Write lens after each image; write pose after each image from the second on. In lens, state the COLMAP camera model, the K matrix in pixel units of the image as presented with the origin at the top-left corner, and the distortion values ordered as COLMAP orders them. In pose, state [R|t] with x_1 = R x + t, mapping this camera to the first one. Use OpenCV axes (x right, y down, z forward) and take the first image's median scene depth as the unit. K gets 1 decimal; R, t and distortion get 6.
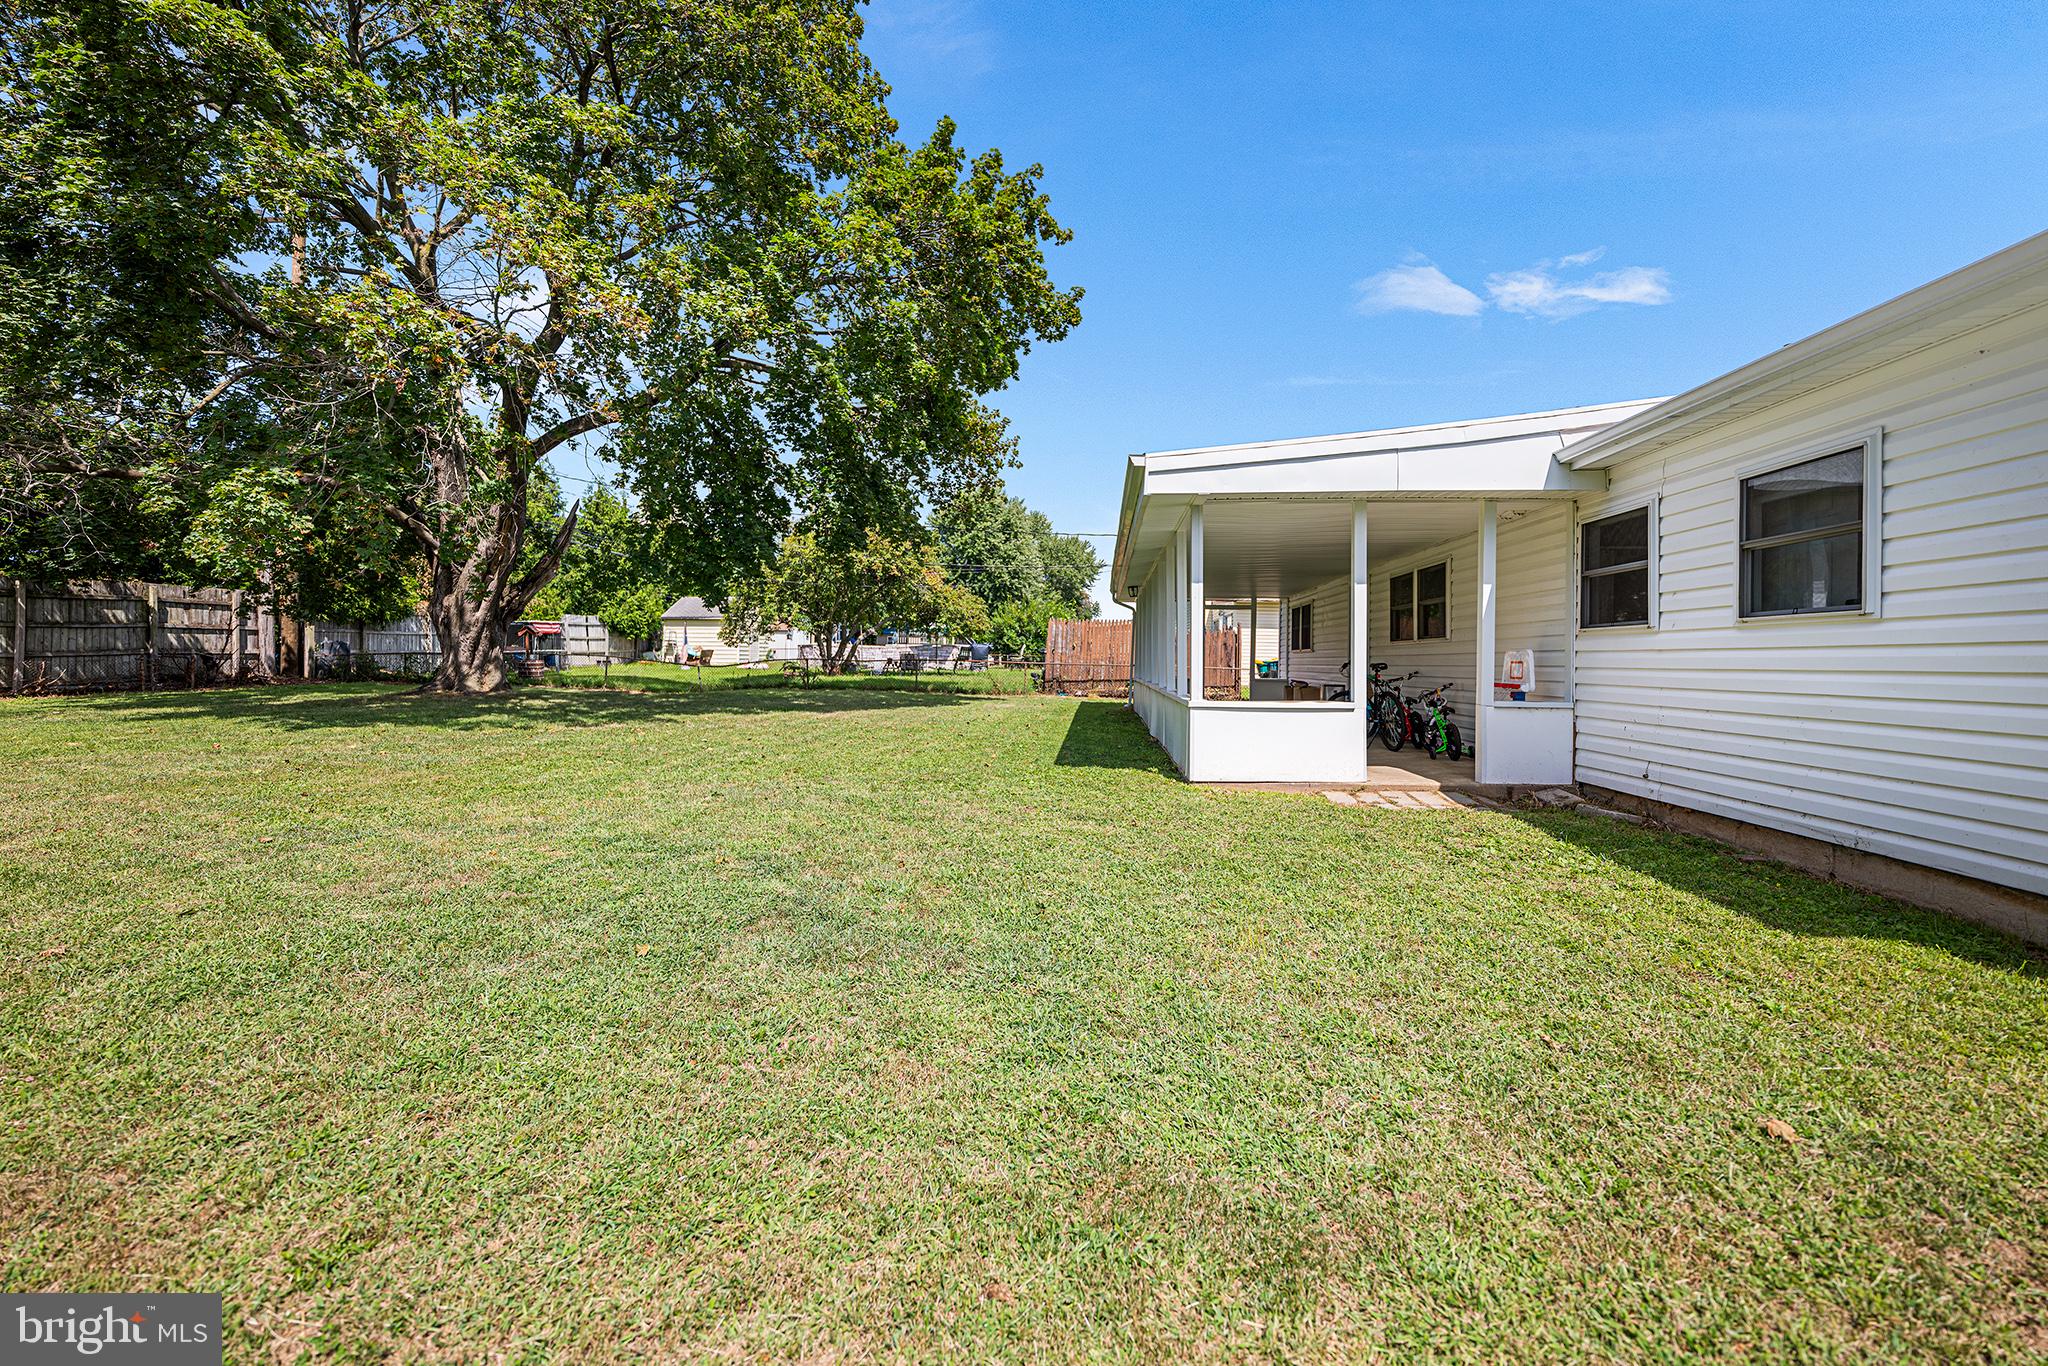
lens RADIAL K [[811.2, 0, 1027.7], [0, 811.2, 674.6], [0, 0, 1]] dist [0.000316, 0.000015]
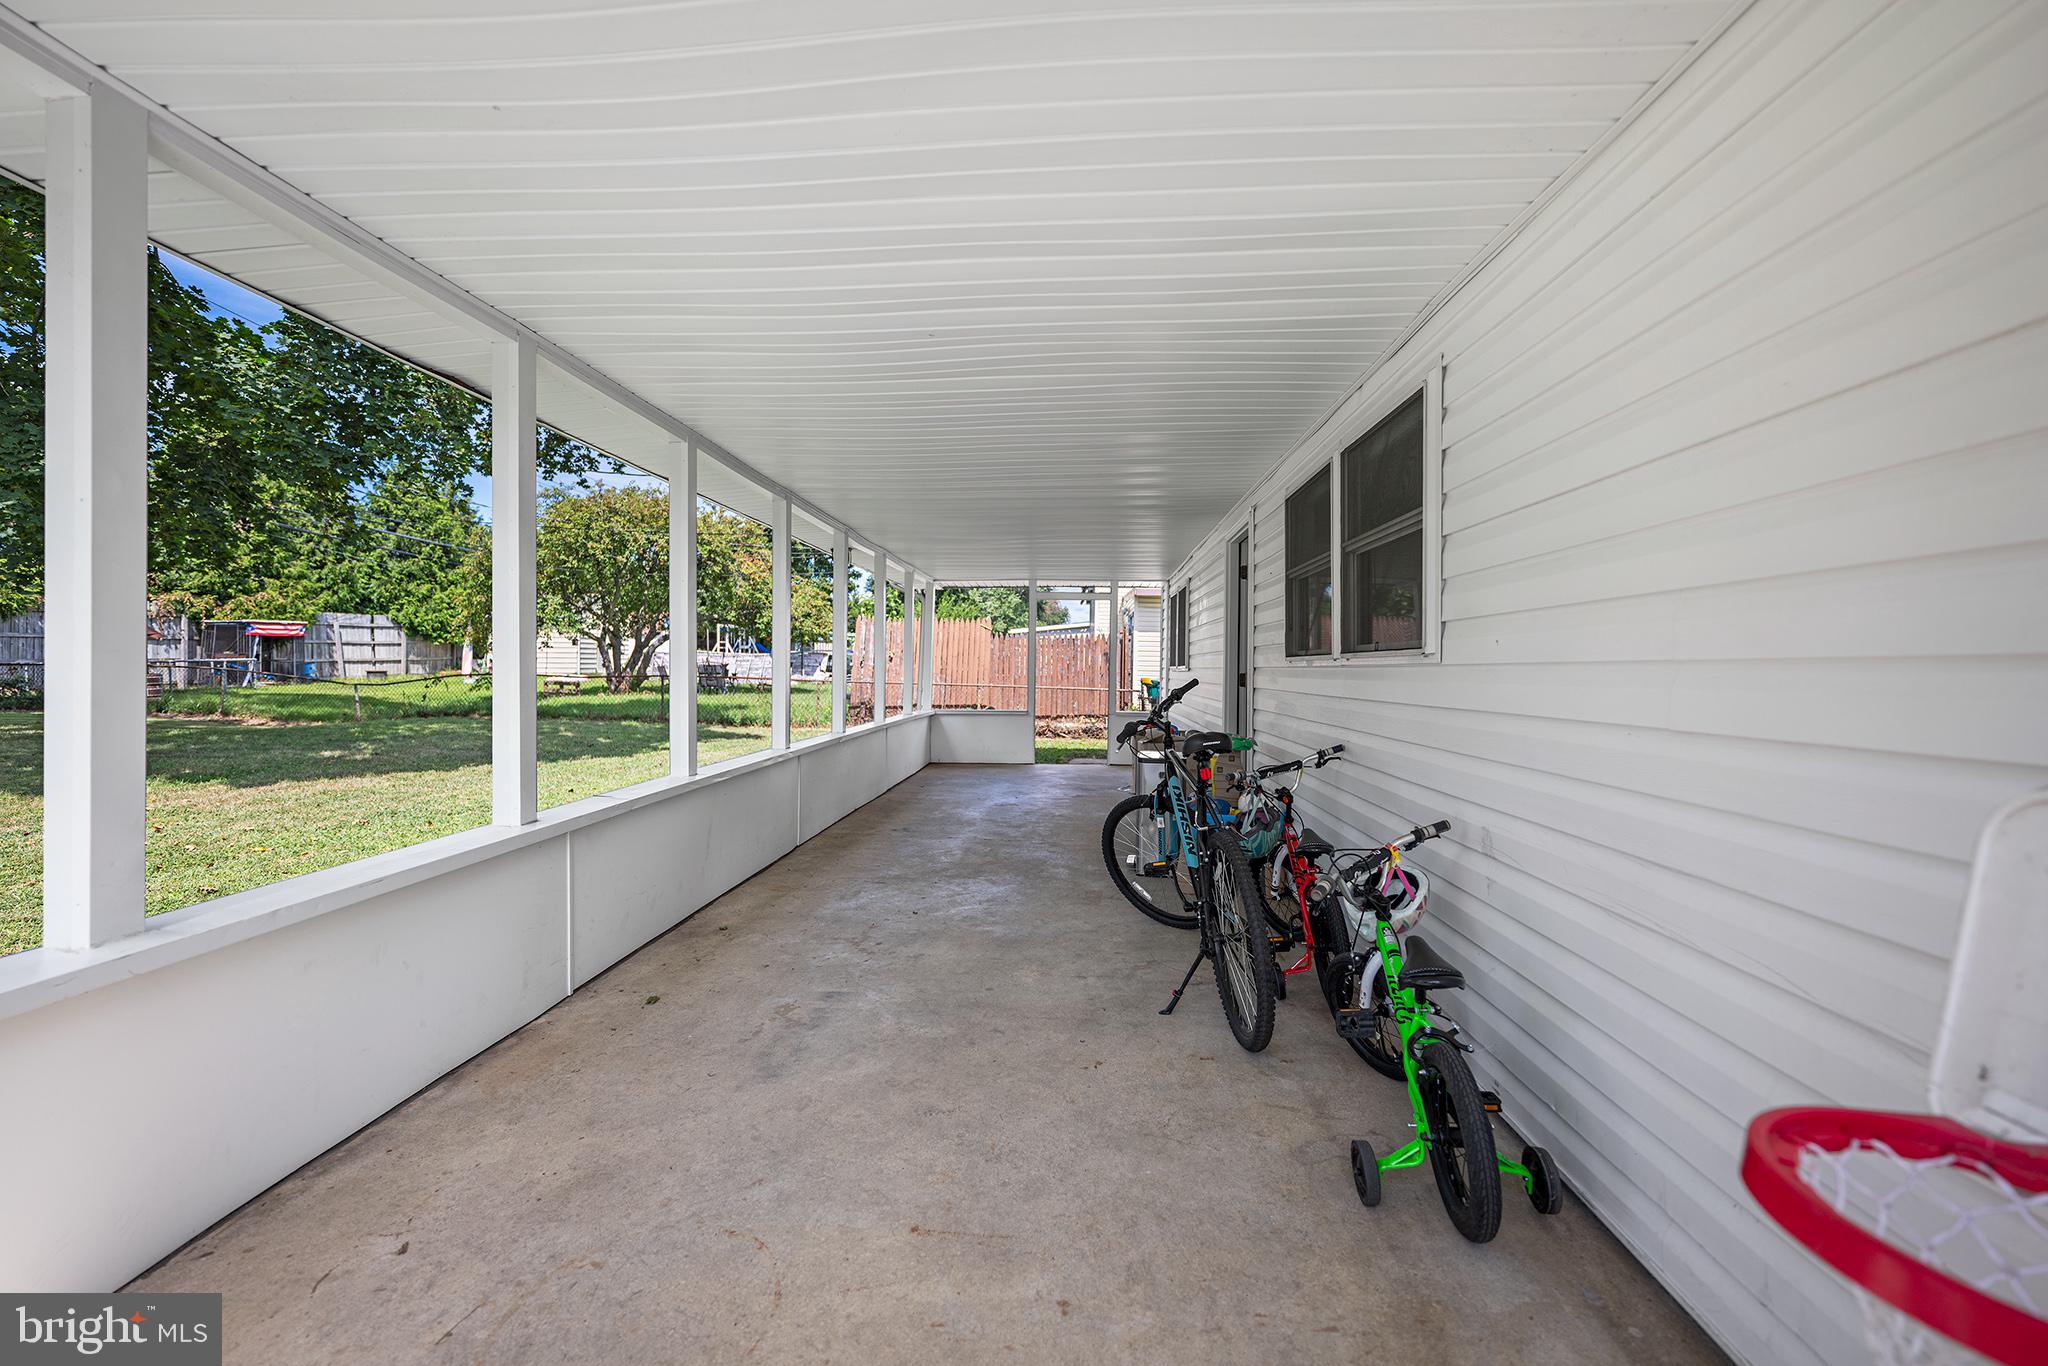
lens RADIAL K [[811.2, 0, 1021.7], [0, 811.2, 674.5], [0, 0, 1]] dist [0.000316, 0.000015]
pose [[0.999928, 0.003847, 0.011340, 0.104635], [-0.003748, 0.999955, -0.008703, -0.009519], [-0.011373, 0.008660, 0.999898, 0.201897]]
